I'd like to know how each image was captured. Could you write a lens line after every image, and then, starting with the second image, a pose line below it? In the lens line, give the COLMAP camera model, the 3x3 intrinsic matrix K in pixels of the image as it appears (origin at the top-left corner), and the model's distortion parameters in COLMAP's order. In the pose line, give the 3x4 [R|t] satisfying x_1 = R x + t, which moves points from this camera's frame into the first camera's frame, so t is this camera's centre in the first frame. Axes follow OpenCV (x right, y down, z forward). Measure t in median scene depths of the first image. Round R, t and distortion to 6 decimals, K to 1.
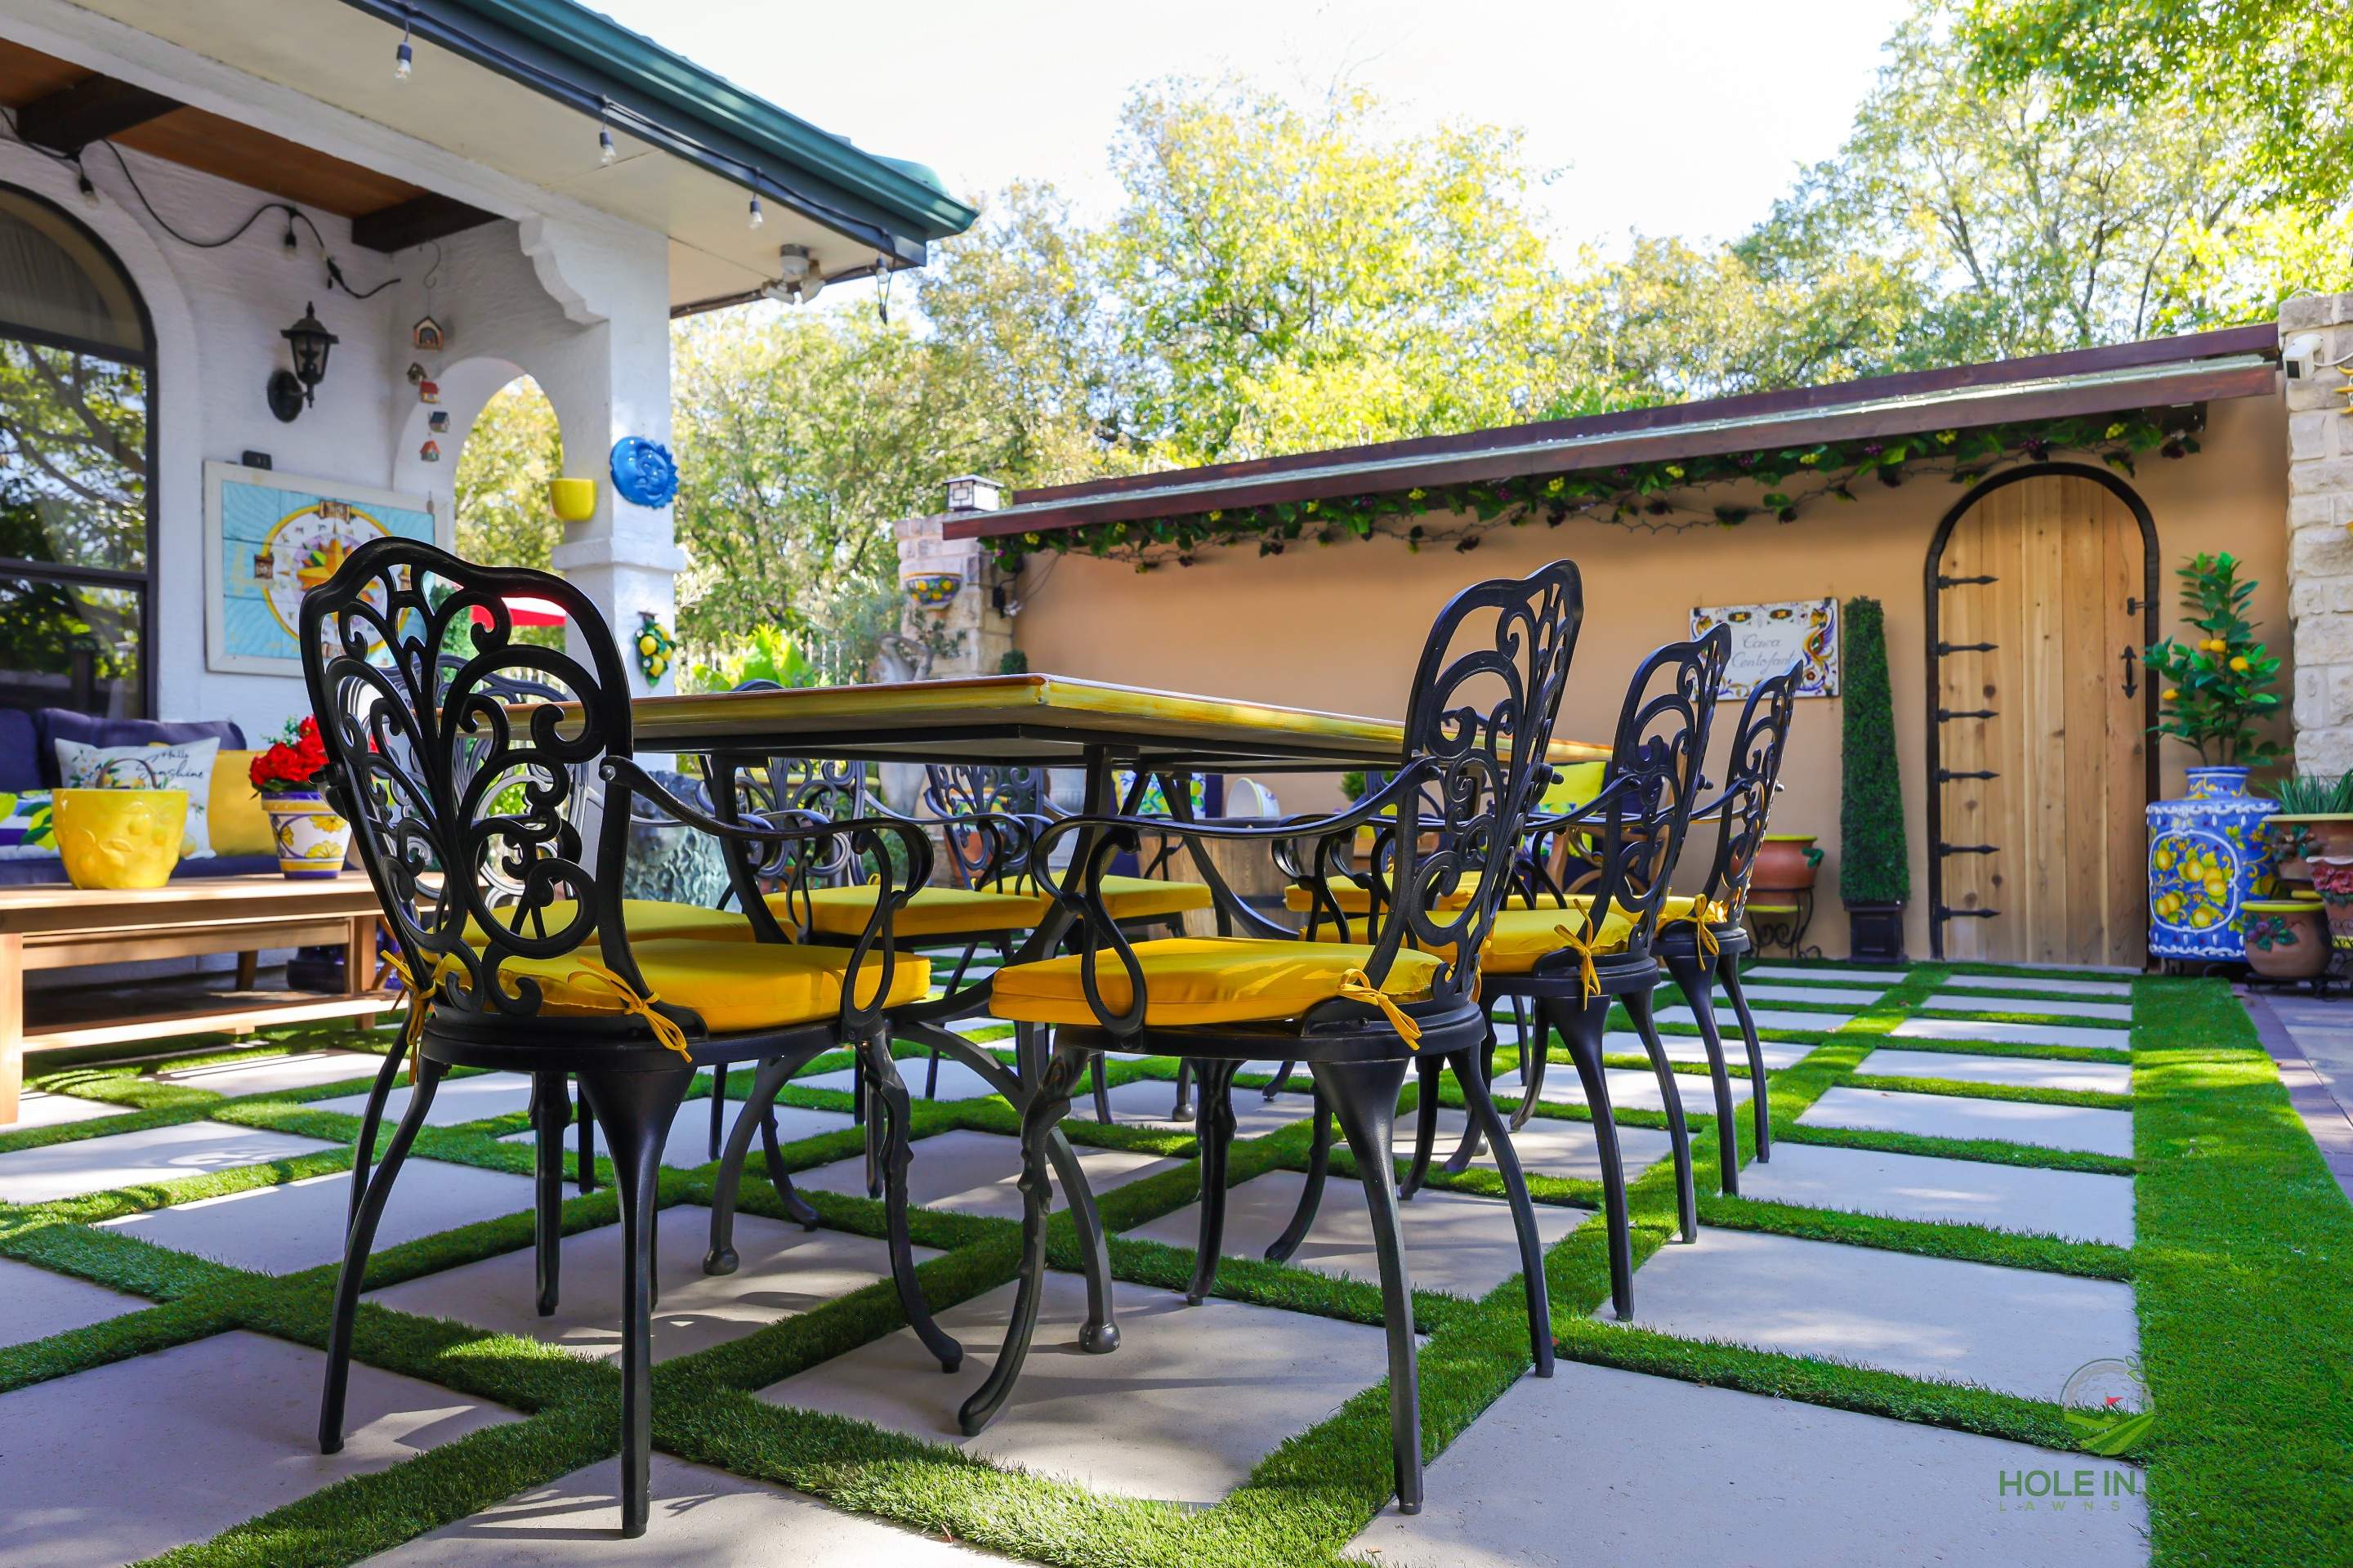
lens RADIAL K [[1601.1, 0, 1171.5], [0, 1601.1, 785.6], [0, 0, 1]] dist [0.003331, -0.000448]
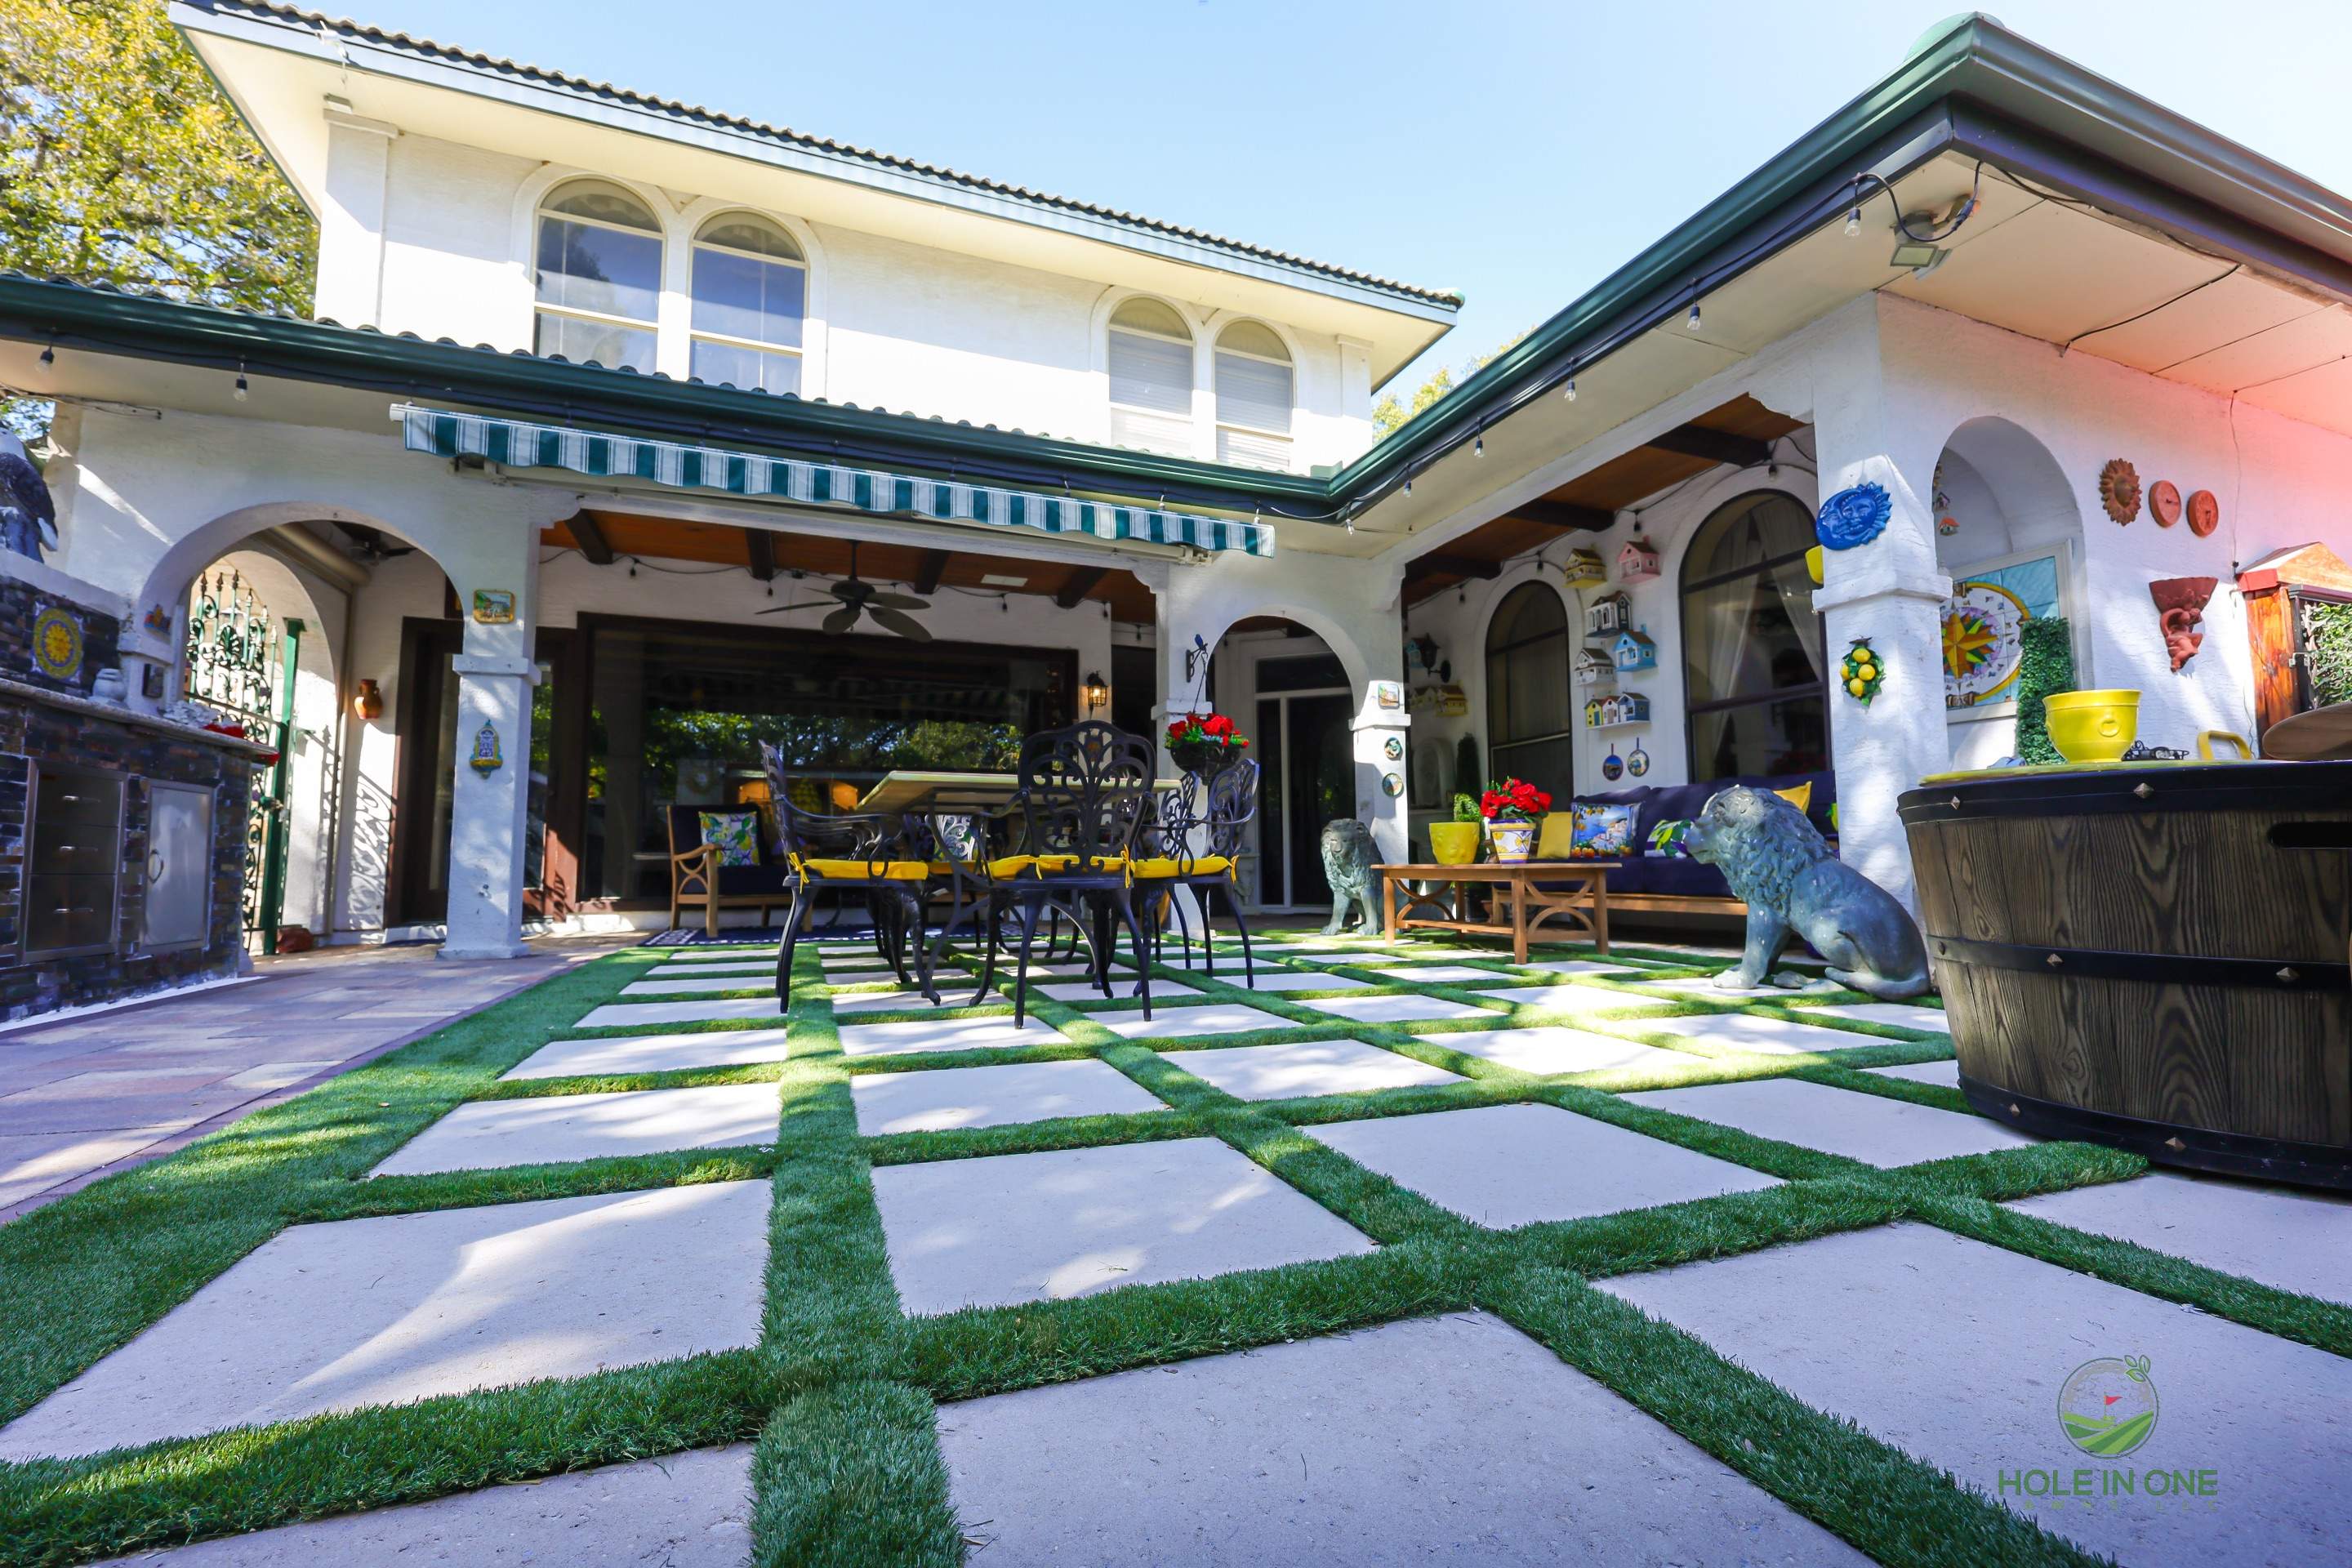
lens RADIAL K [[984.1, 0, 1167.8], [0, 984.1, 791.7], [0, 0, 1]] dist [-0.001653, 0.000291]
pose [[-0.631457, -0.055993, -0.773387, 0.452348], [0.013623, 0.996434, -0.083265, 0.043260], [0.775292, -0.063115, -0.628442, 0.968622]]
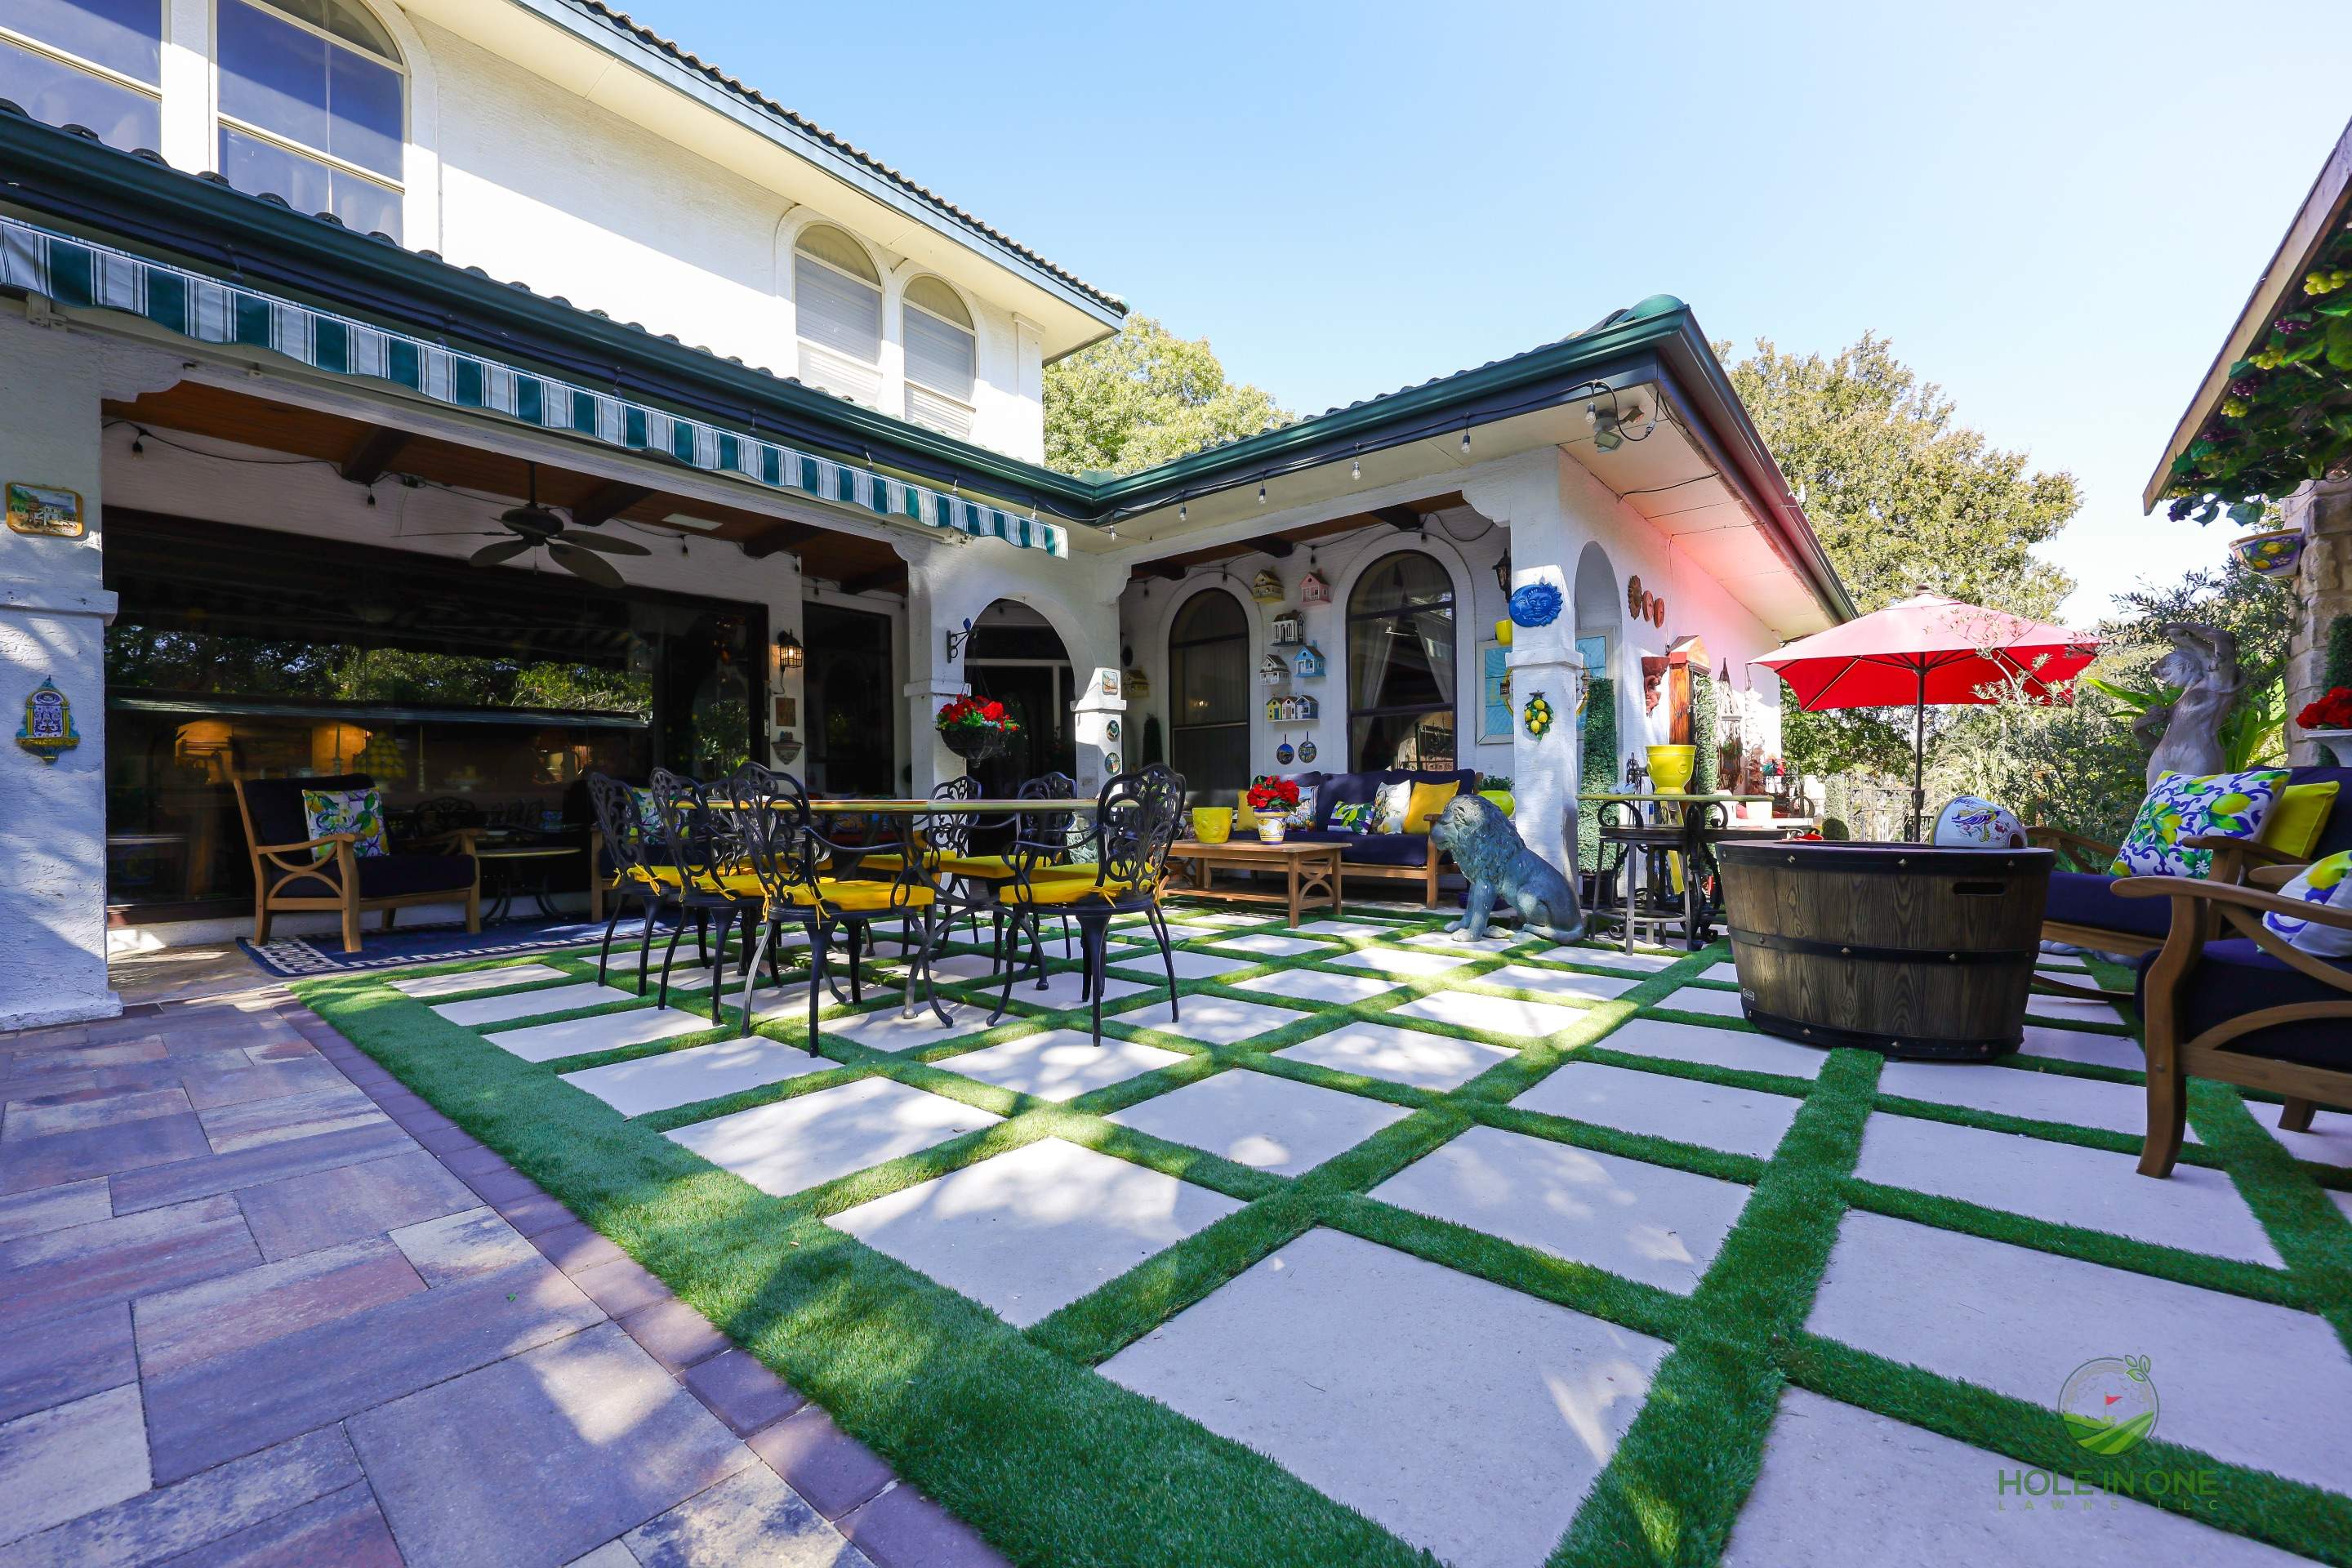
lens RADIAL K [[958.3, 0, 1168.1], [0, 958.3, 788.5], [0, 0, 1]] dist [-0.001702, 0.000678]
pose [[-0.170212, -0.002533, -0.985404, 0.613835], [0.020290, 0.999776, -0.006075, -0.014370], [0.985199, -0.021028, -0.170122, 0.736000]]
